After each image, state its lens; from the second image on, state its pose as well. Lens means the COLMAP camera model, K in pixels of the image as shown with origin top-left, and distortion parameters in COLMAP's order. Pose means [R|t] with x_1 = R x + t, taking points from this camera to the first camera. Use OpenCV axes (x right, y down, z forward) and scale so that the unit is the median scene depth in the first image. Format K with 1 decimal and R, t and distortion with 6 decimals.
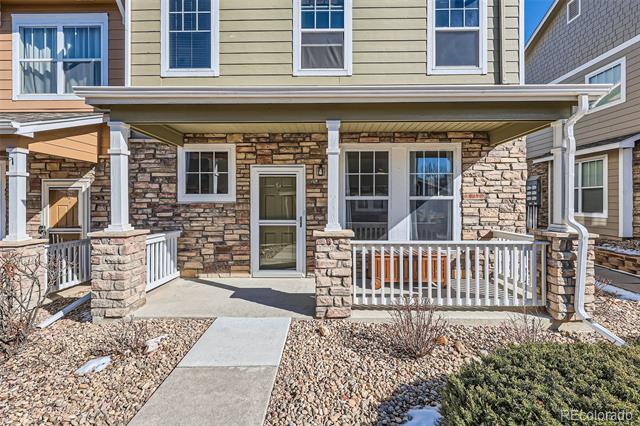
lens RADIAL K [[297.2, 0, 320.9], [0, 297.2, 210.1], [0, 0, 1]] dist [0.013127, -0.001882]
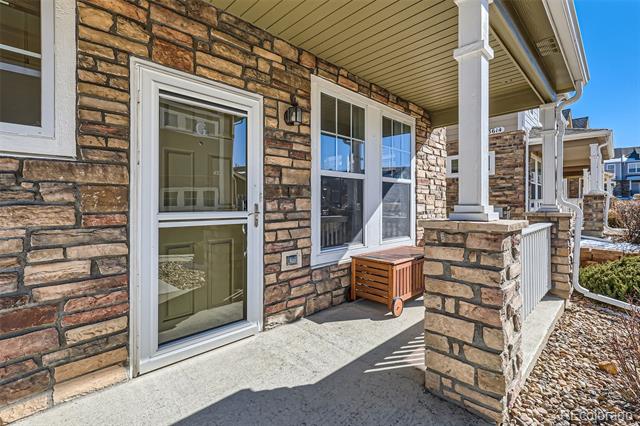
lens RADIAL K [[297.2, 0, 319.6], [0, 297.2, 206.6], [0, 0, 1]] dist [0.013127, -0.001882]
pose [[0.697228, -0.004898, 0.716833, -0.335939], [0.021398, 0.999673, -0.013982, 0.035007], [-0.716530, 0.025088, 0.697105, 0.599320]]
